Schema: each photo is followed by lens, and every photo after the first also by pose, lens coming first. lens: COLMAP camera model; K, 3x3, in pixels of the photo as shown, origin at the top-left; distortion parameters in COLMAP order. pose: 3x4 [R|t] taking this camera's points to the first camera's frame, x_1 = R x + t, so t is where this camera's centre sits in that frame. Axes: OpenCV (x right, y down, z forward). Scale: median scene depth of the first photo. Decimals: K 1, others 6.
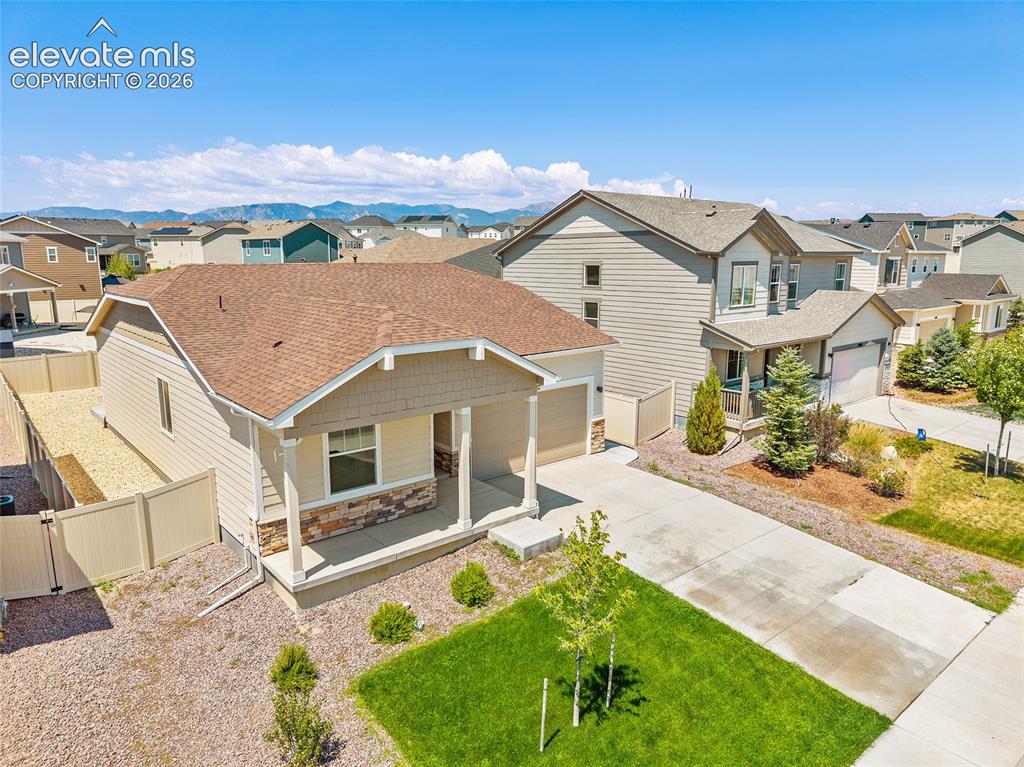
lens RADIAL K [[684.9, 0, 512.0], [0, 684.9, 383.5], [0, 0, 1]] dist [0.009082, -0.003974]
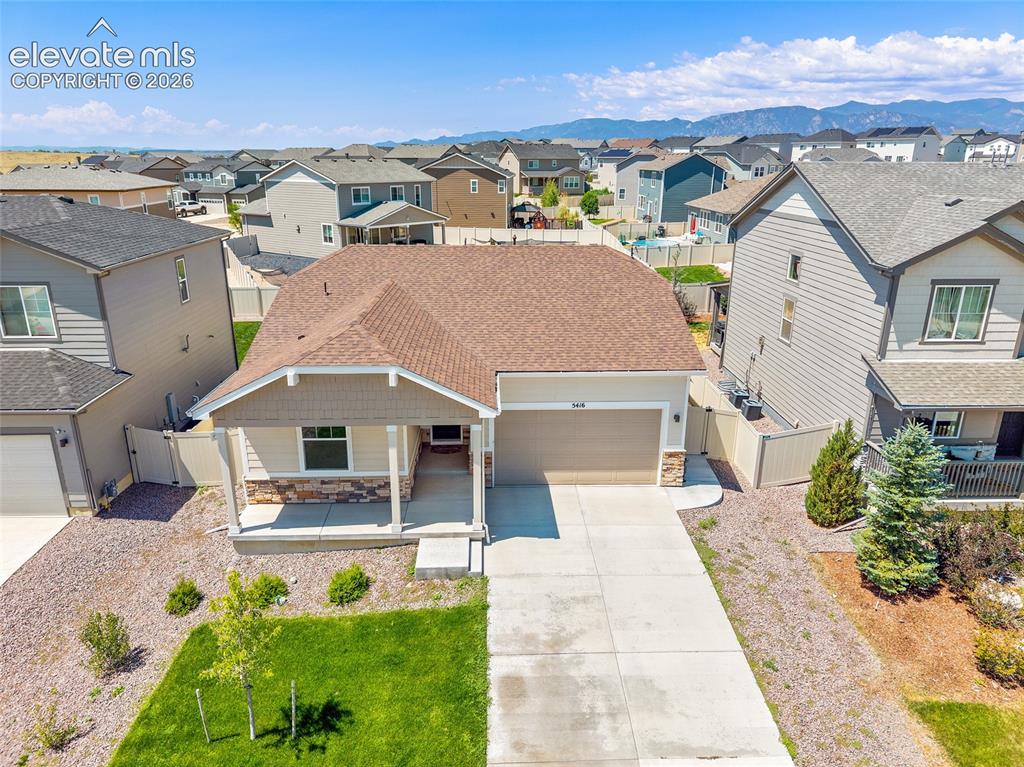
lens RADIAL K [[684.9, 0, 512.0], [0, 684.9, 383.5], [0, 0, 1]] dist [0.009082, -0.003974]
pose [[0.783329, 0.194990, -0.590233, 0.654557], [-0.119278, 0.979032, 0.165135, -0.213805], [0.610056, -0.058953, 0.790162, 0.255839]]
